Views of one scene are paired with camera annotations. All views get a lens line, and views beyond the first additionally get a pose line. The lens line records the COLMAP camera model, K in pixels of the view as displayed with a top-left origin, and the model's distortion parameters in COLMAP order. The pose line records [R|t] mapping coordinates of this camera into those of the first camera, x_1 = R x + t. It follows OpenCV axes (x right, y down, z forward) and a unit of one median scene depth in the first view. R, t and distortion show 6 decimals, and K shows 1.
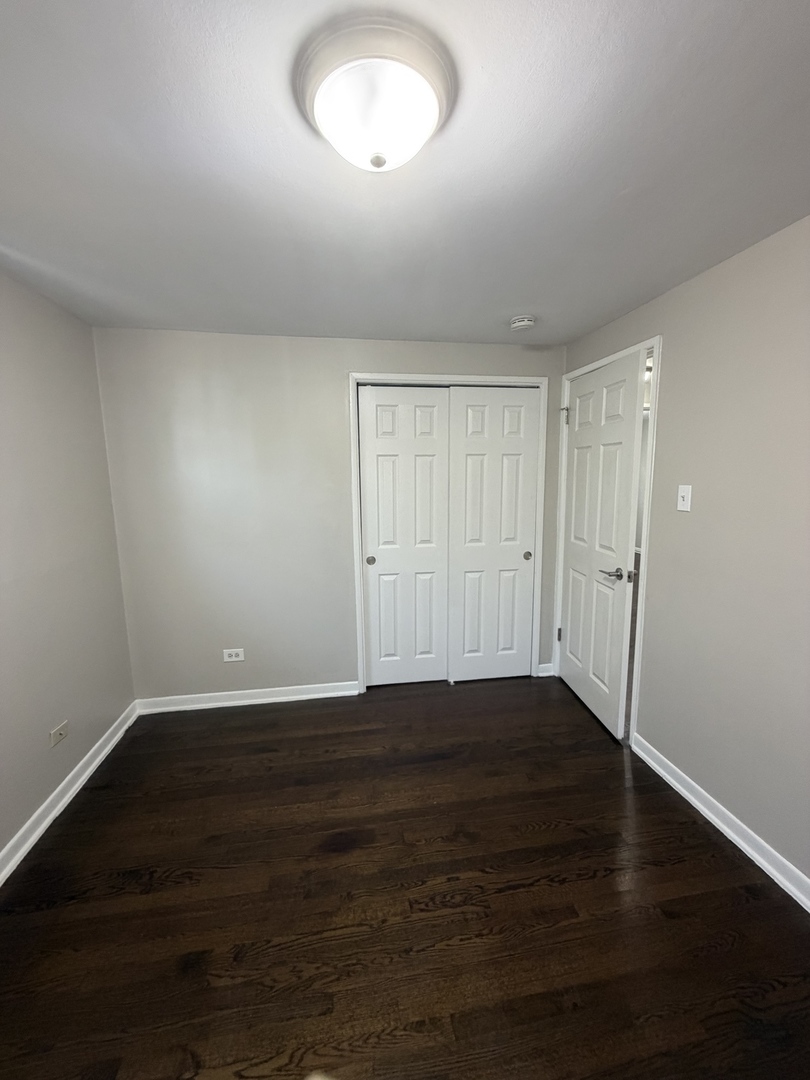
lens RADIAL K [[431.2, 0, 406.5], [0, 431.2, 535.5], [0, 0, 1]] dist [-0.000399, -0.000320]
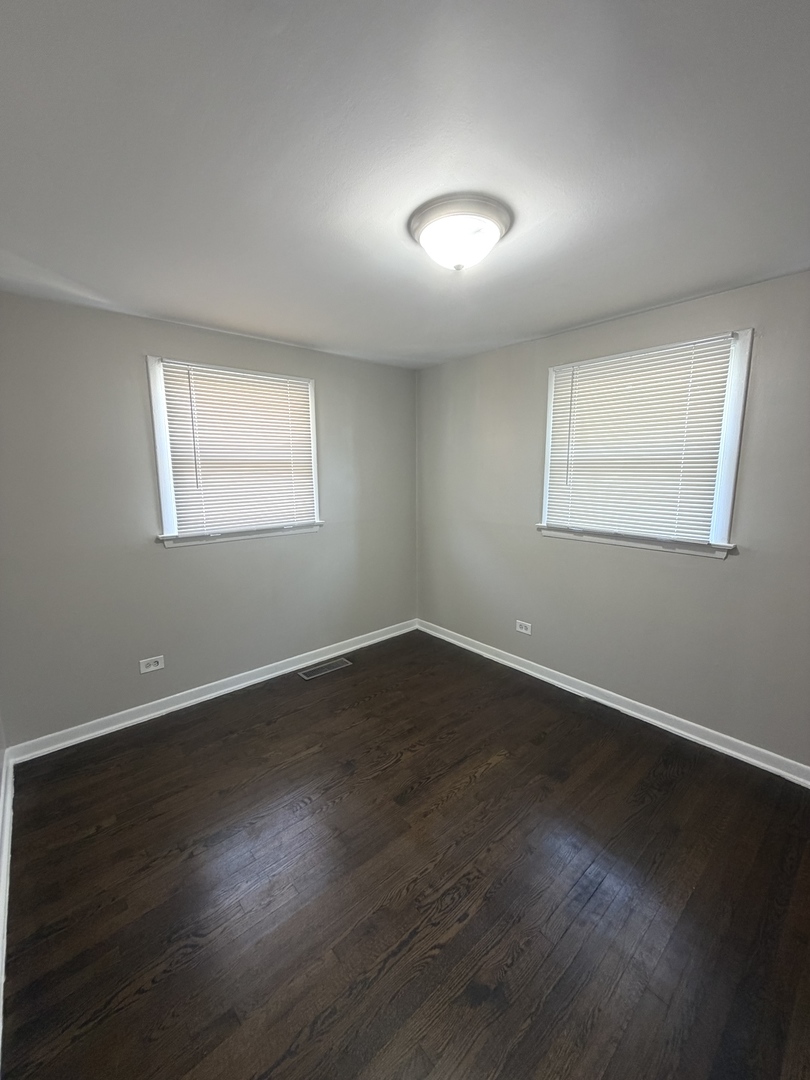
lens RADIAL K [[431.2, 0, 406.5], [0, 431.2, 535.5], [0, 0, 1]] dist [-0.000399, -0.000320]
pose [[-0.850804, 0.101333, -0.515621, 0.635468], [-0.057010, 0.957640, 0.282270, -0.236430], [0.522382, 0.269552, -0.808986, 1.551115]]
